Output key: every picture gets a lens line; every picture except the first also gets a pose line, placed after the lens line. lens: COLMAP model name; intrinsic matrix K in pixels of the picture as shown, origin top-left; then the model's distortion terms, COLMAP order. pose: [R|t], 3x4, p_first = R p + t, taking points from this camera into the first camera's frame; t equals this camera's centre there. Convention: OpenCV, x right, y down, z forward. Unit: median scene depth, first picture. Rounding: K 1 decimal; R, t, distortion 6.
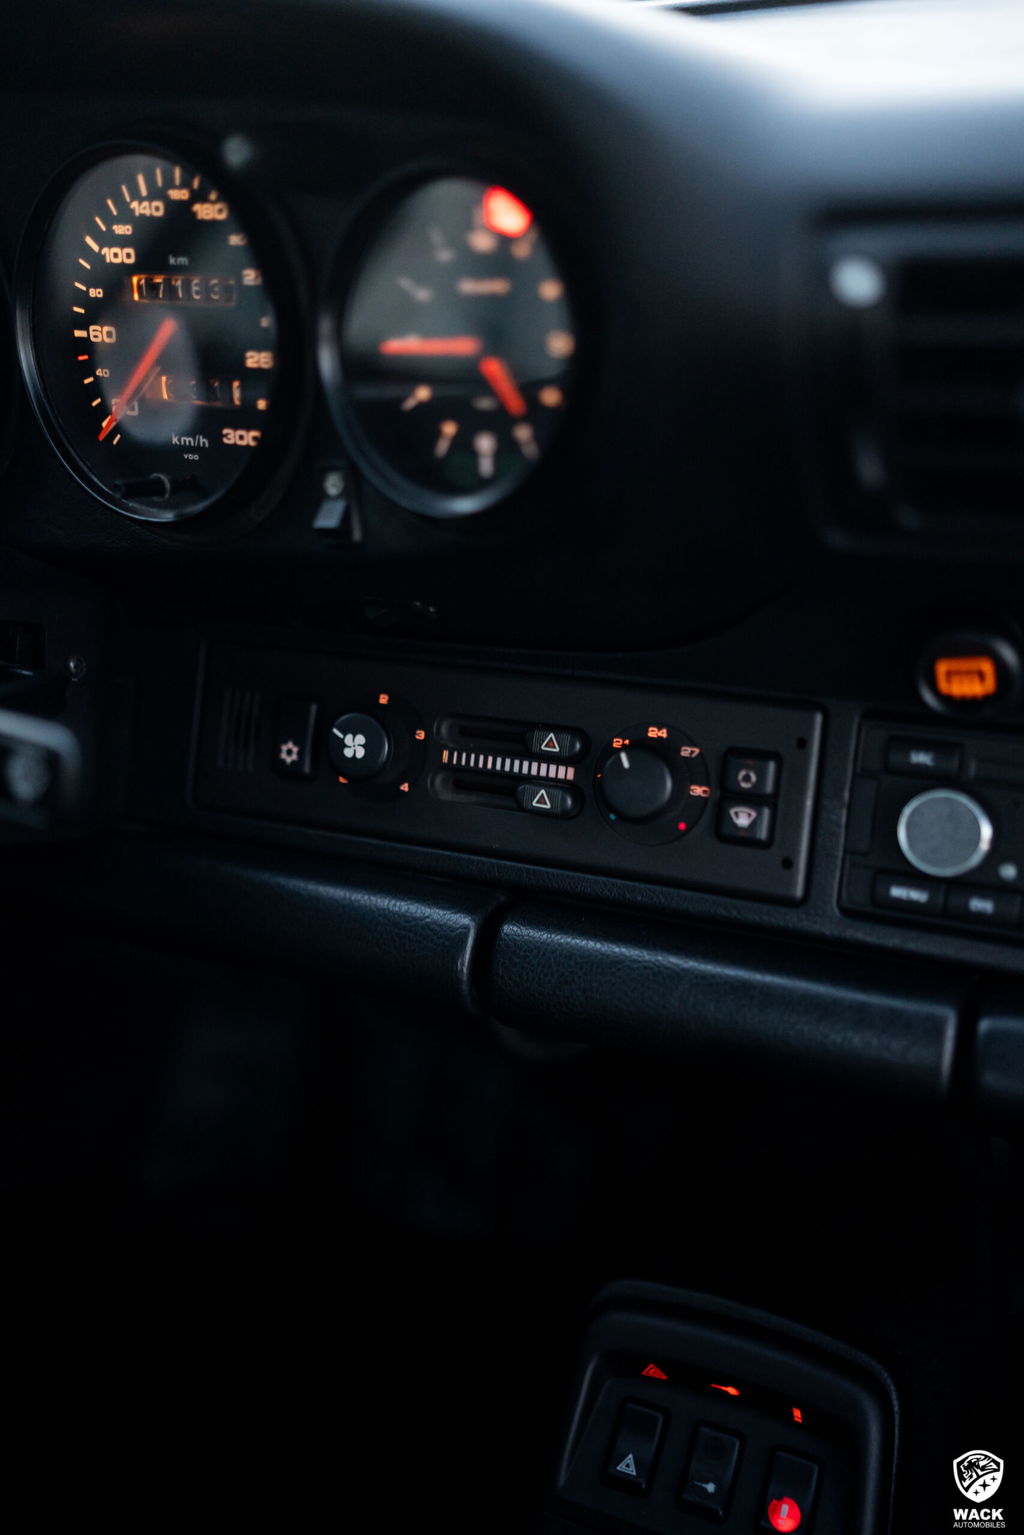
lens RADIAL K [[1502.4, 0, 512.0], [0, 1502.4, 767.5], [0, 0, 1]] dist [0.071370, 0.005721]
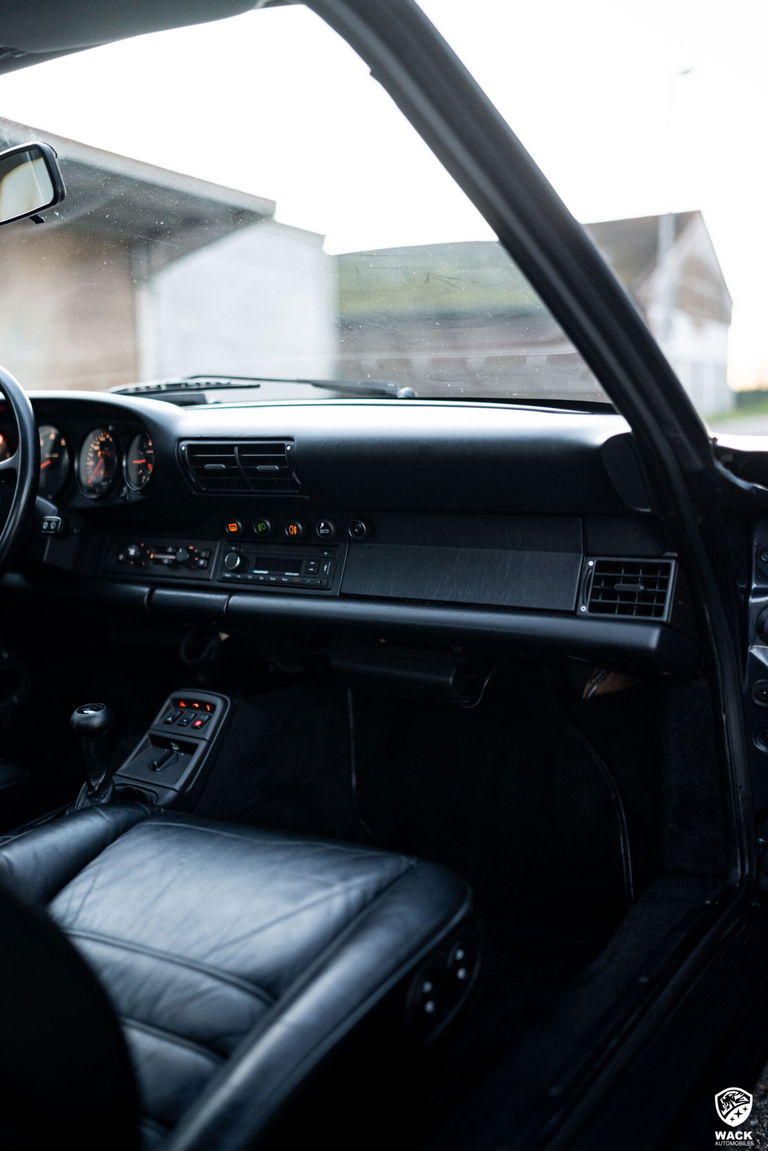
lens RADIAL K [[1081.2, 0, 375.8], [0, 1081.2, 570.3], [0, 0, 1]] dist [0.021992, -0.025221]
pose [[0.988211, 0.057162, -0.142025, 1.163664], [-0.095313, 0.955683, -0.278540, 0.939913], [0.119809, 0.288793, 0.949865, -2.125090]]
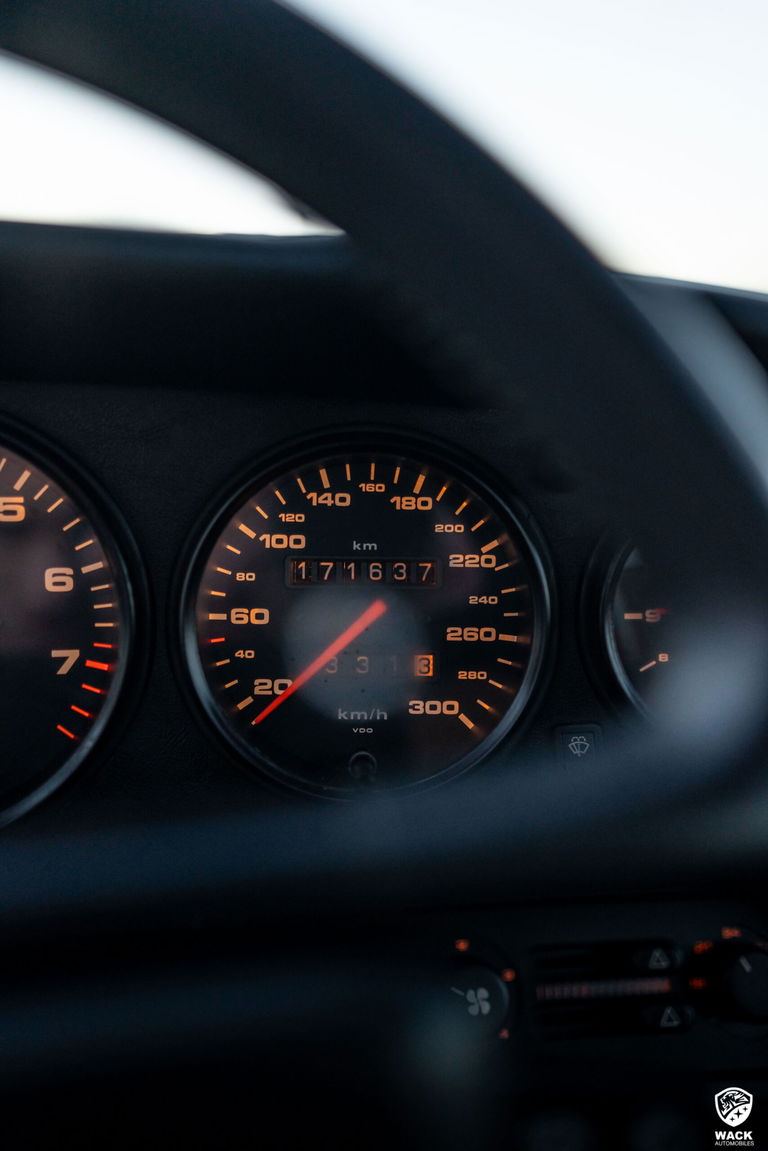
lens RADIAL K [[1126.6, 0, 384.0], [0, 1126.6, 575.5], [0, 0, 1]] dist [0.071370, 0.005721]
pose [[0.827275, -0.010438, 0.561701, -0.627295], [0.172110, 0.956462, -0.235711, -0.127553], [-0.534785, 0.291672, 0.793053, 0.379103]]
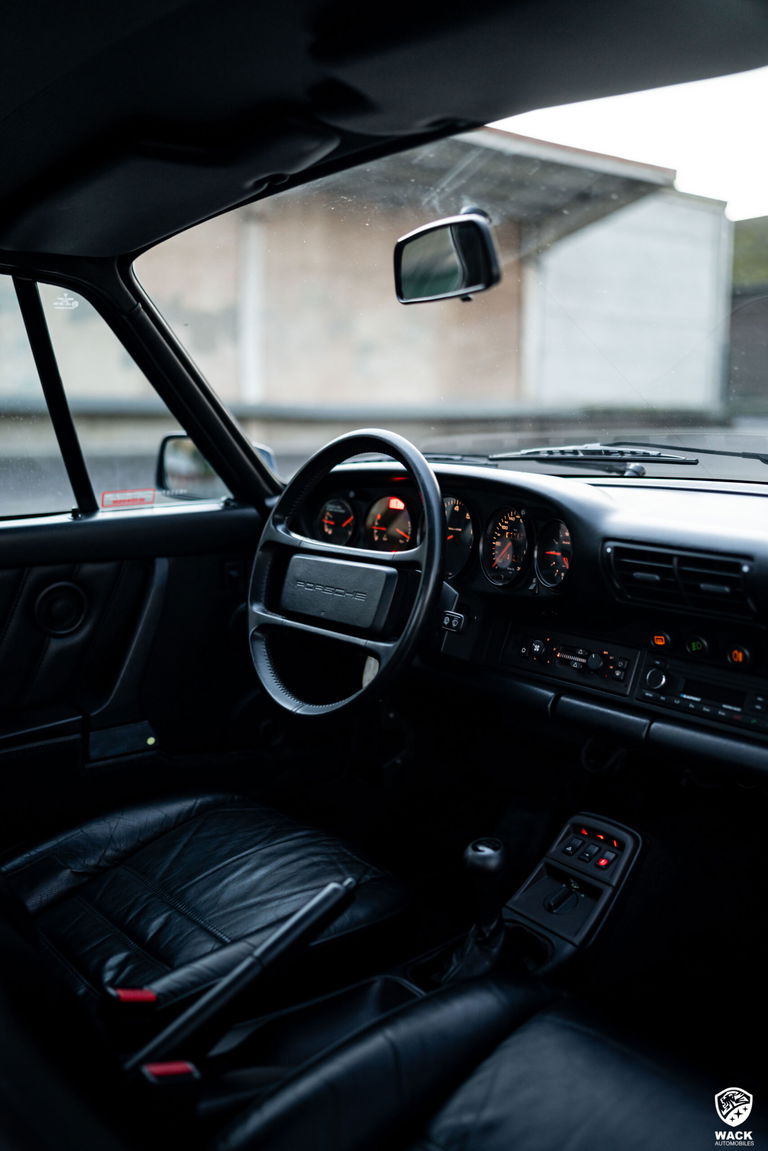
lens RADIAL K [[1081.2, 0, 375.8], [0, 1081.2, 570.3], [0, 0, 1]] dist [0.021992, -0.025221]
pose [[0.881215, 0.124037, -0.456152, 0.866329], [-0.236470, 0.951215, -0.198169, 0.496363], [0.409318, 0.282496, 0.867556, -1.857211]]
